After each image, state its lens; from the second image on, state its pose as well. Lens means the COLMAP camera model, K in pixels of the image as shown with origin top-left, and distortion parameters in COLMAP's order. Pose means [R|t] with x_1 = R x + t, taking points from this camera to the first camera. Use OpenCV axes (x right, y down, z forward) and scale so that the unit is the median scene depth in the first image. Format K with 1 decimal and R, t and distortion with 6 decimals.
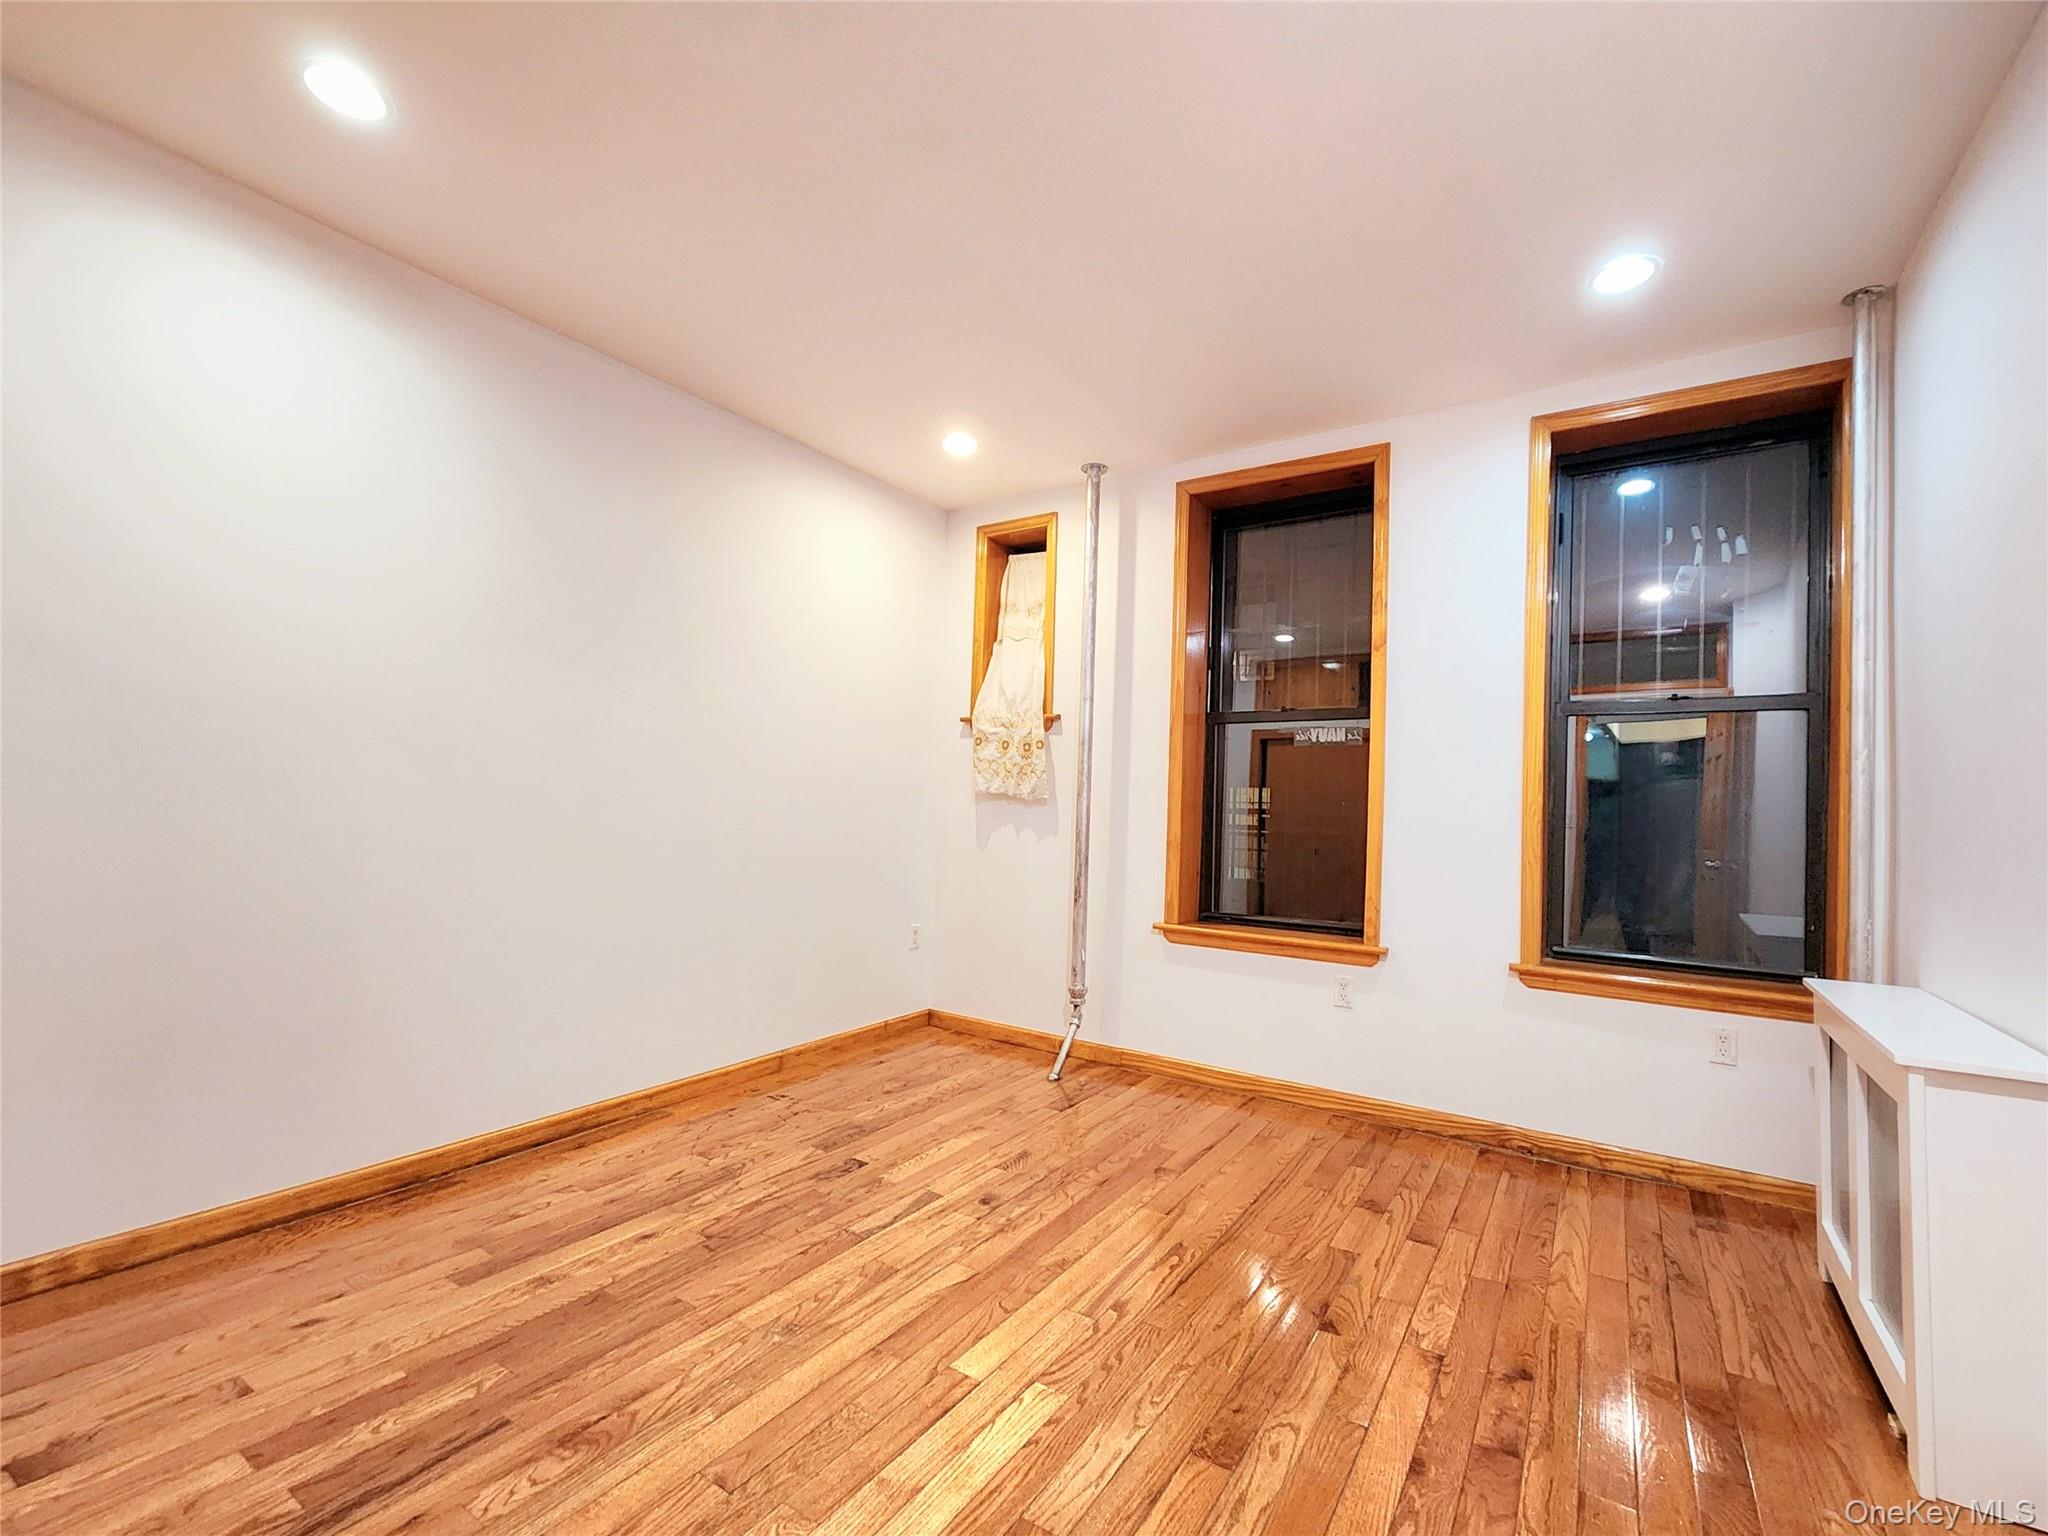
lens RADIAL K [[862.2, 0, 1024.0], [0, 862.2, 768.0], [0, 0, 1]] dist [0.000722, 0.000641]
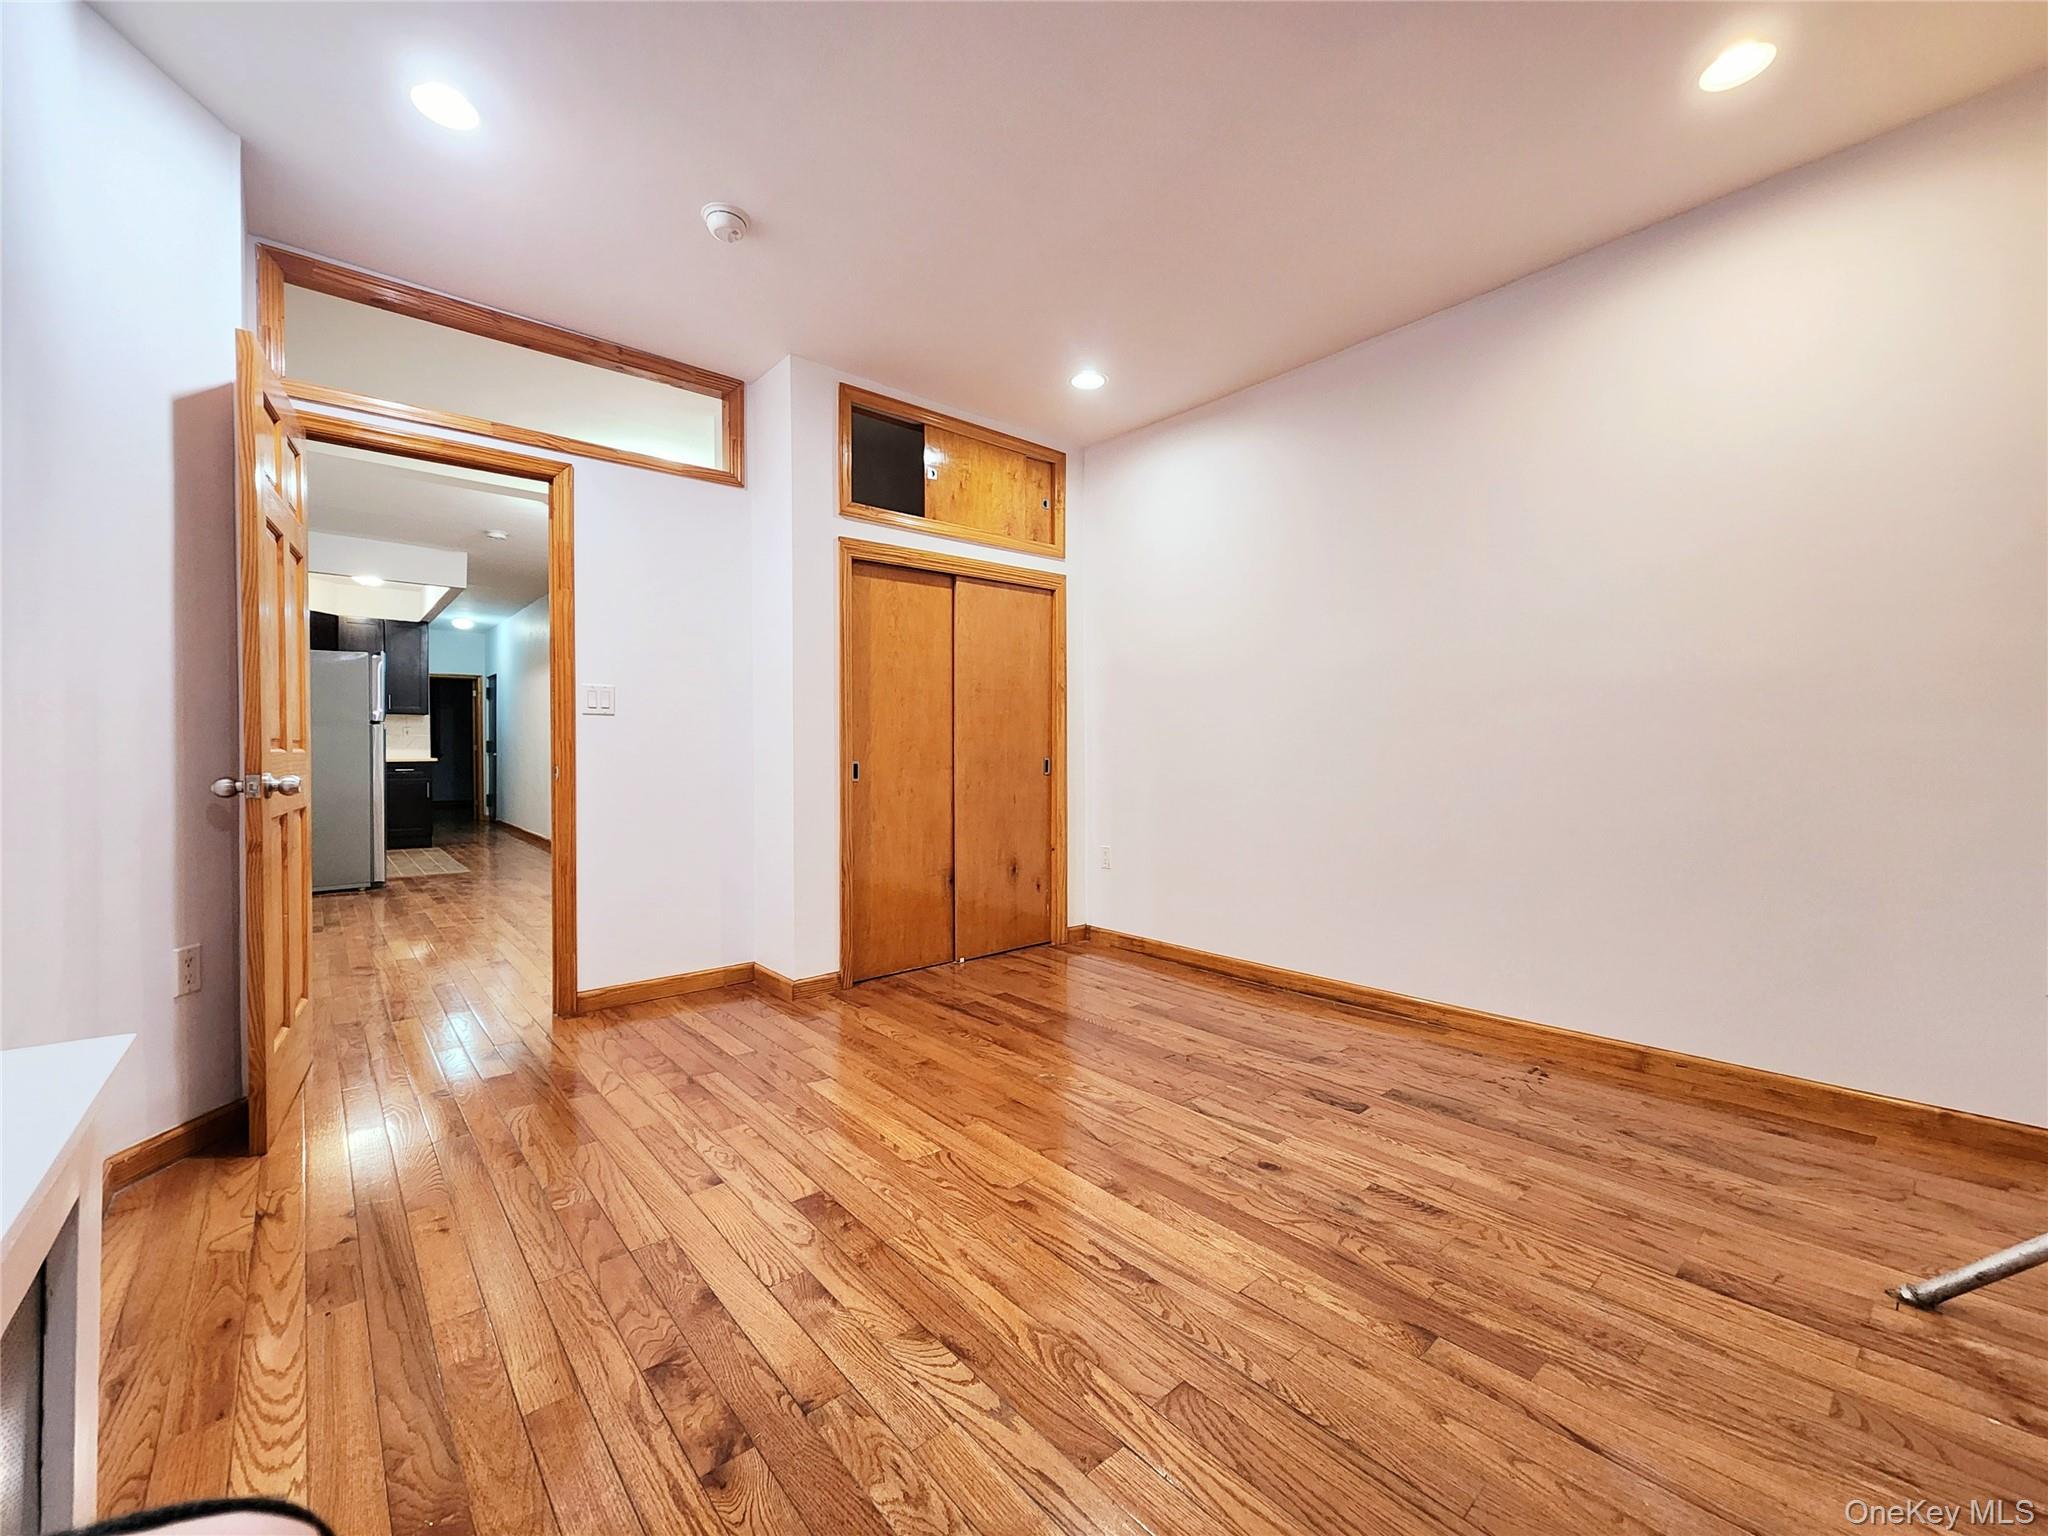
lens RADIAL K [[862.2, 0, 1024.0], [0, 862.2, 768.0], [0, 0, 1]] dist [0.000722, 0.000641]
pose [[-0.275831, -0.010839, -0.961145, 0.784076], [0.038539, 0.999008, -0.022326, 0.122114], [0.960433, -0.043200, -0.275139, 0.970416]]
